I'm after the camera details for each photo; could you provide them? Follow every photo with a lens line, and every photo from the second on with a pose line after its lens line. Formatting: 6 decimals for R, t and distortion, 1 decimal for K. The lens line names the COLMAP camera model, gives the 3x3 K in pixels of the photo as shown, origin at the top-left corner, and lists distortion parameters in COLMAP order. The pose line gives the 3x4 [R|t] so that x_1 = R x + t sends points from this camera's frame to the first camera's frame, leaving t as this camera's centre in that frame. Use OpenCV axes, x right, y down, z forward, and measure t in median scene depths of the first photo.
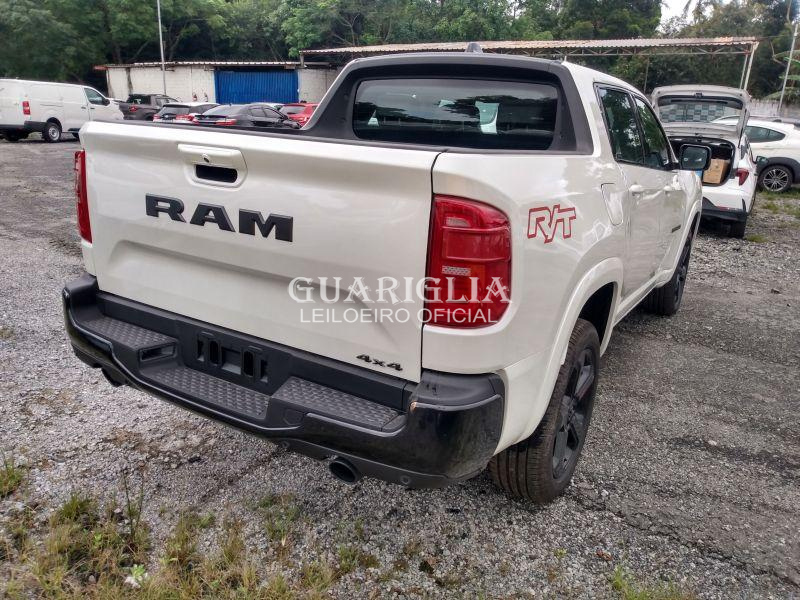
lens RADIAL K [[638.7, 0, 400.0], [0, 638.7, 300.0], [0, 0, 1]] dist [0.067294, -0.000721]
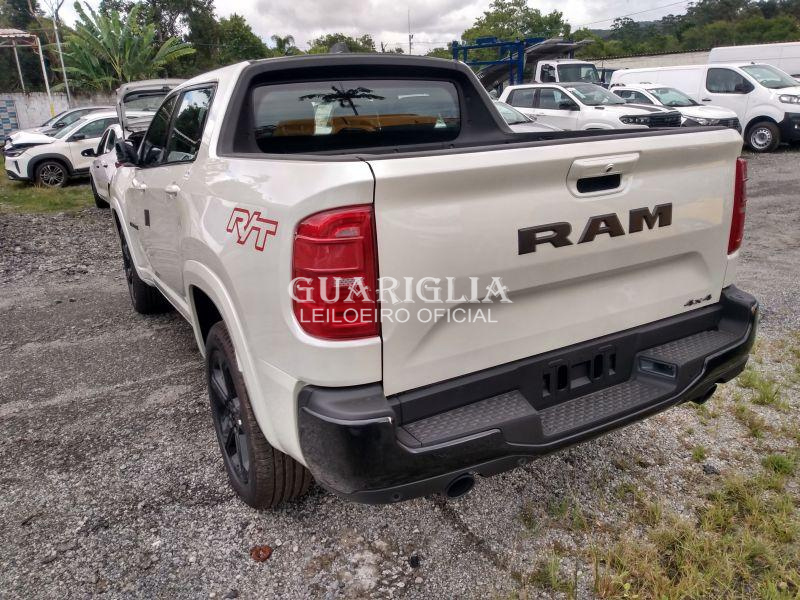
lens RADIAL K [[638.7, 0, 400.0], [0, 638.7, 300.0], [0, 0, 1]] dist [0.067294, -0.000721]
pose [[0.460929, -0.318078, 0.828475, -1.255239], [0.314423, 0.931533, 0.182714, -0.296912], [-0.829869, 0.176273, 0.529381, 0.746362]]
